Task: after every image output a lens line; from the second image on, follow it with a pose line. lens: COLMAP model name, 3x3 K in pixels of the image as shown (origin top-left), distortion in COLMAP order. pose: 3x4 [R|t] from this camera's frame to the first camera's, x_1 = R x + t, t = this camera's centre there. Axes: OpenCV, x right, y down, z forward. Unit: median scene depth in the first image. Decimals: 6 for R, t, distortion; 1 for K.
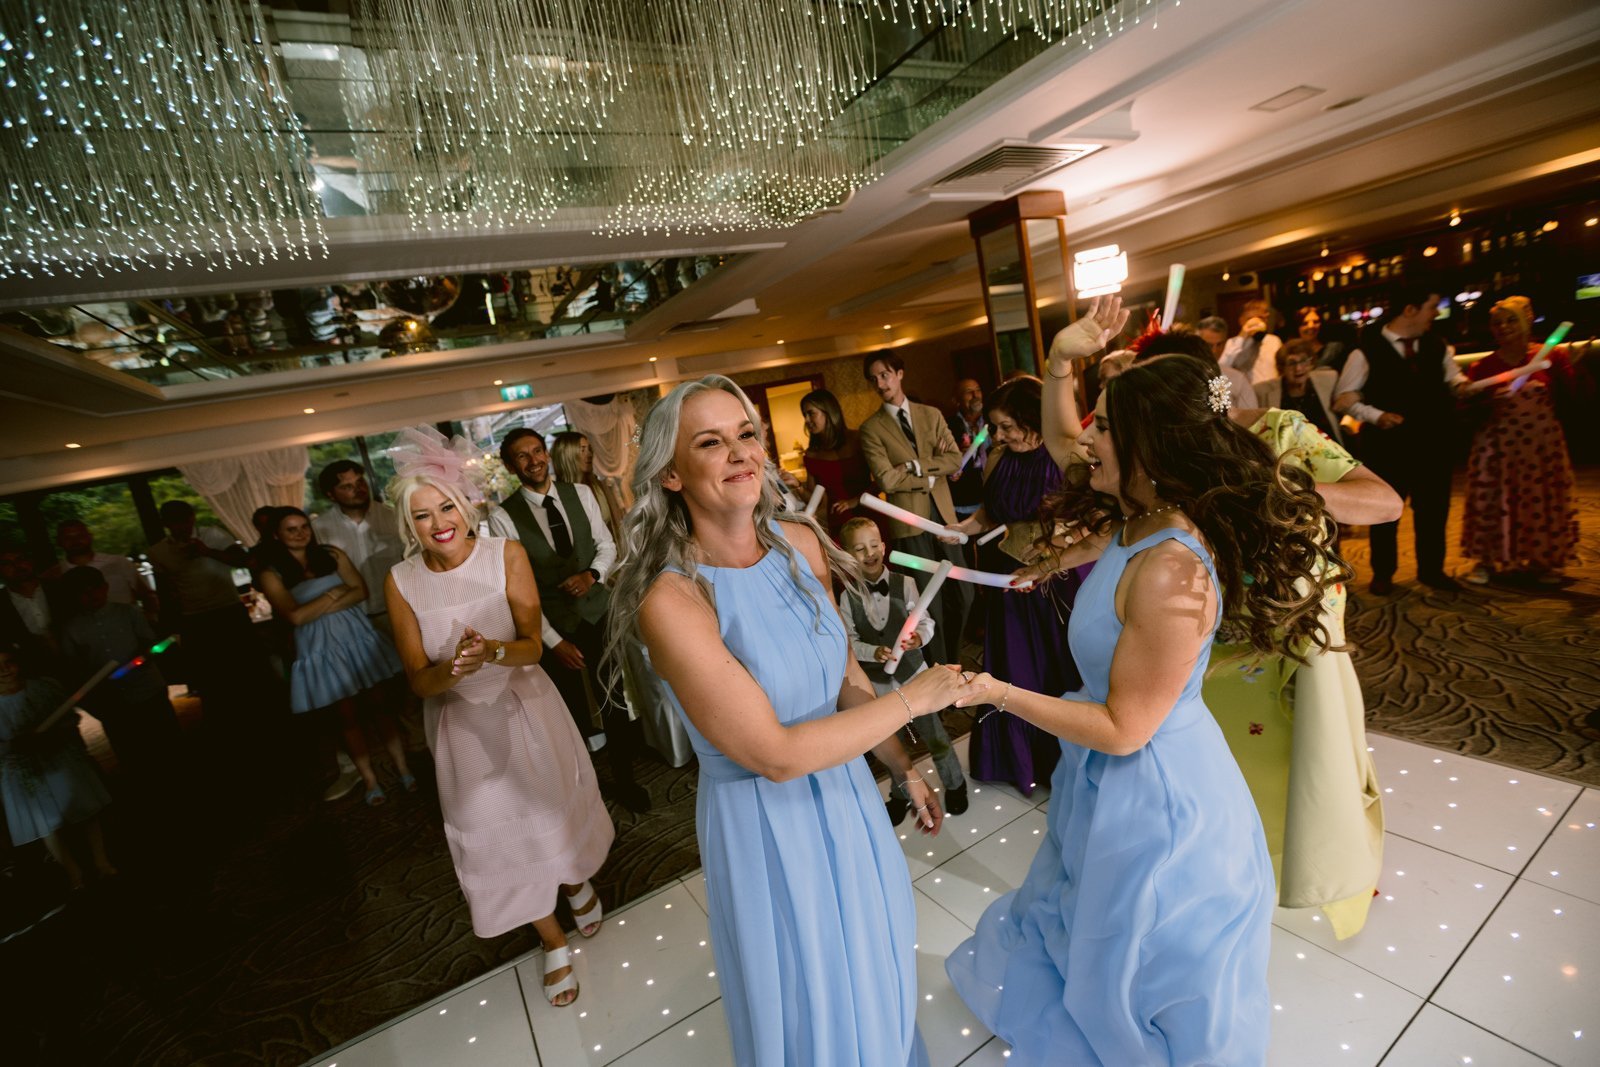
lens RADIAL K [[707.0, 0, 800.0], [0, 707.0, 533.5], [0, 0, 1]] dist [0.001815, 0.000492]
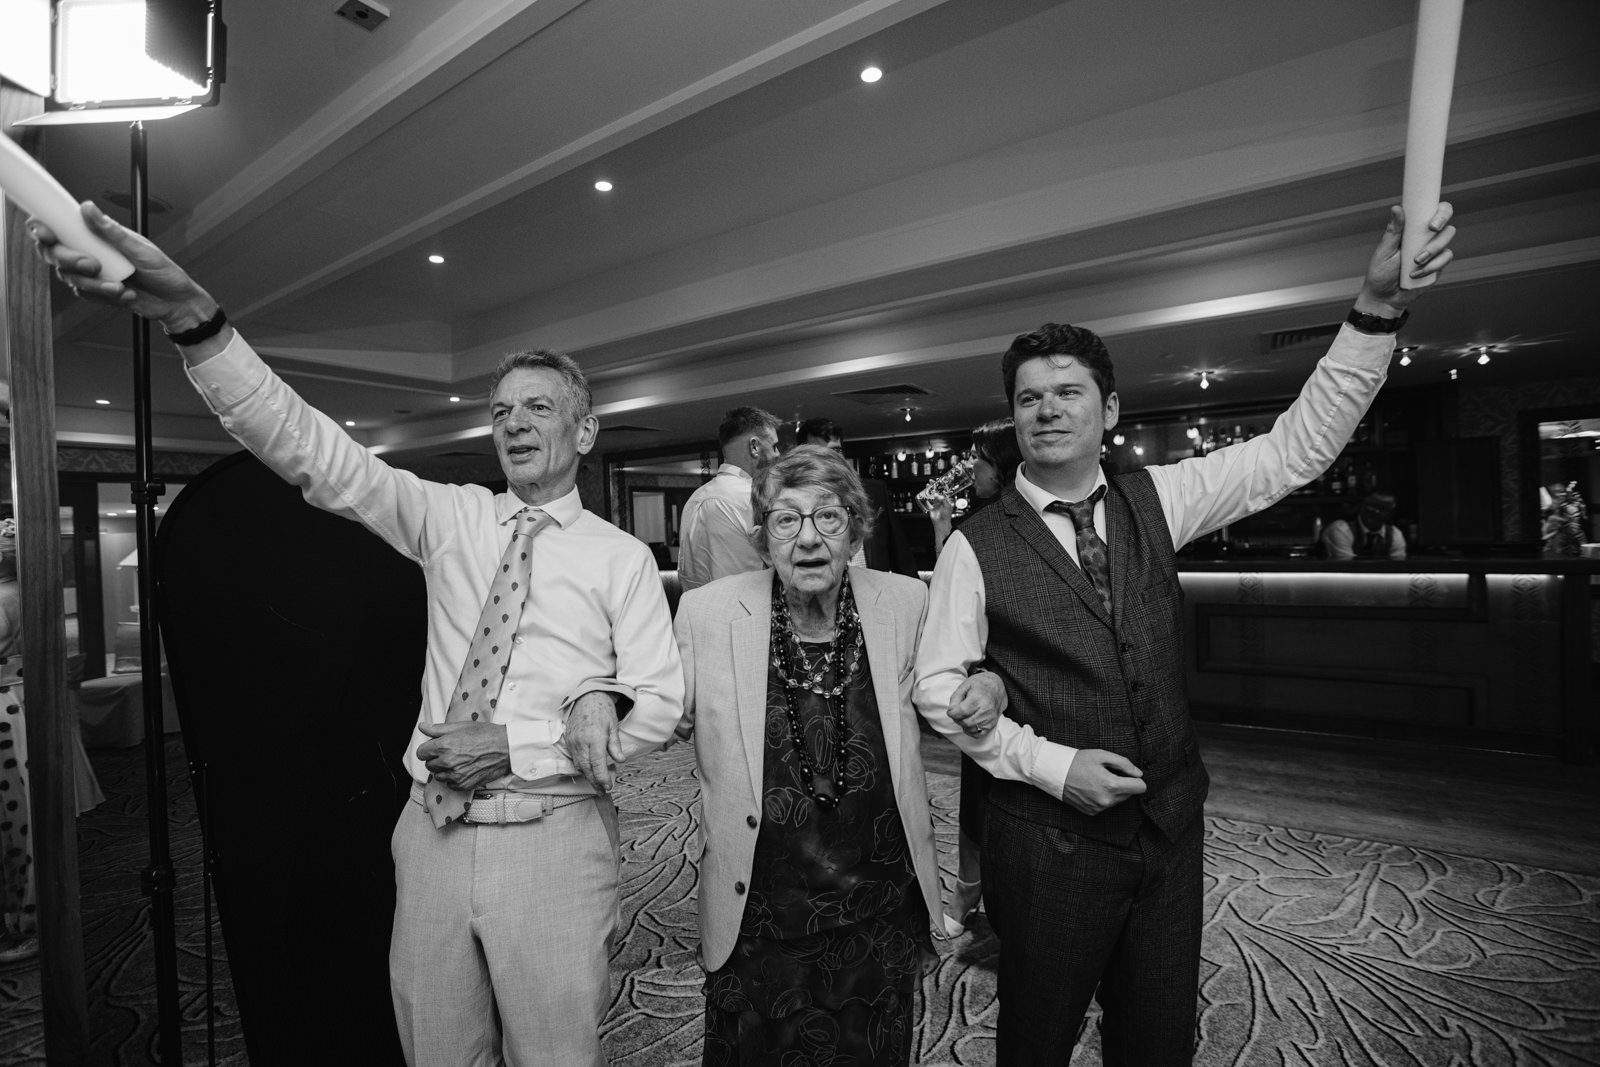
lens RADIAL K [[707.0, 0, 800.0], [0, 707.0, 533.5], [0, 0, 1]] dist [0.001815, 0.000492]
pose [[0.881011, 0.157188, 0.446218, 0.288911], [-0.054841, 0.970763, -0.233691, -0.084809], [-0.469906, 0.181413, 0.863874, 0.380548]]
